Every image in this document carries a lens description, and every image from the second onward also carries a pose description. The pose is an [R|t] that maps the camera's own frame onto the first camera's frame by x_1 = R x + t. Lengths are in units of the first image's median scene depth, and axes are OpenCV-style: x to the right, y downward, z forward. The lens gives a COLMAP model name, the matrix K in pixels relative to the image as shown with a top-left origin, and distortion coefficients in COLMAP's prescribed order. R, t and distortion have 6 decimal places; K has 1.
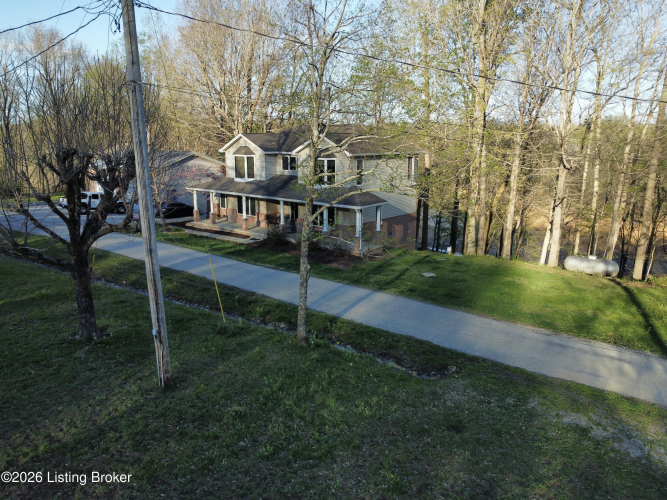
lens RADIAL K [[502.3, 0, 333.5], [0, 502.3, 250.0], [0, 0, 1]] dist [0.000121, -0.009402]
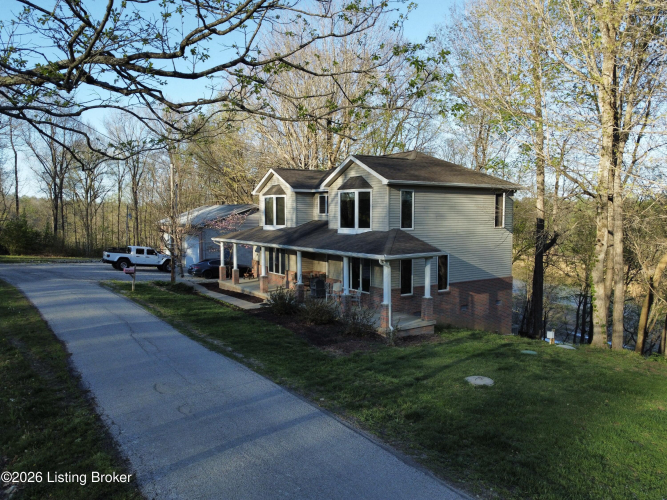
lens RADIAL K [[502.3, 0, 333.5], [0, 502.3, 250.0], [0, 0, 1]] dist [0.000121, -0.009402]
pose [[0.960330, 0.013778, -0.278527, 0.127920], [-0.055518, 0.988232, -0.142535, -0.001144], [0.273285, 0.152344, 0.949793, 0.309621]]
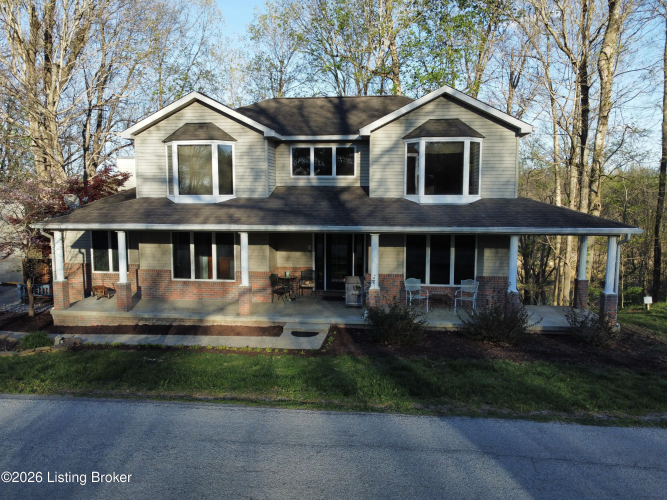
lens RADIAL K [[502.3, 0, 333.5], [0, 502.3, 250.0], [0, 0, 1]] dist [0.000121, -0.009402]
pose [[0.848546, -0.064441, 0.525183, -0.324745], [0.121249, 0.989826, -0.074451, -0.051894], [-0.515042, 0.126853, 0.847726, 0.595450]]
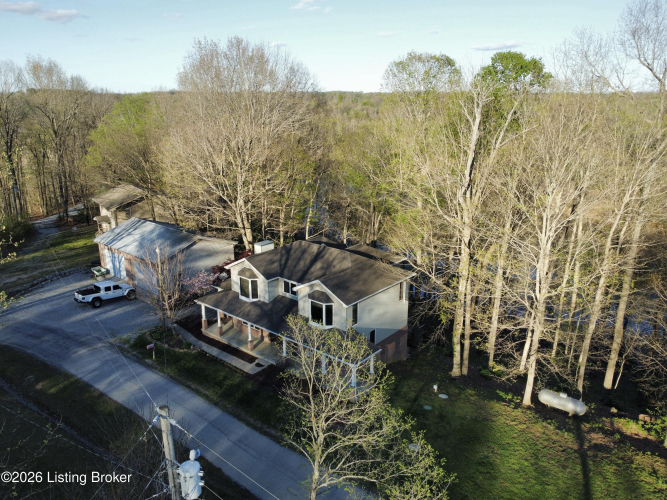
lens RADIAL K [[502.3, 0, 333.5], [0, 502.3, 250.0], [0, 0, 1]] dist [0.000121, -0.009402]
pose [[0.999991, -0.002454, 0.003388, 0.001511], [0.002202, 0.997369, 0.072462, -0.331624], [-0.003556, -0.072454, 0.997365, -0.075120]]
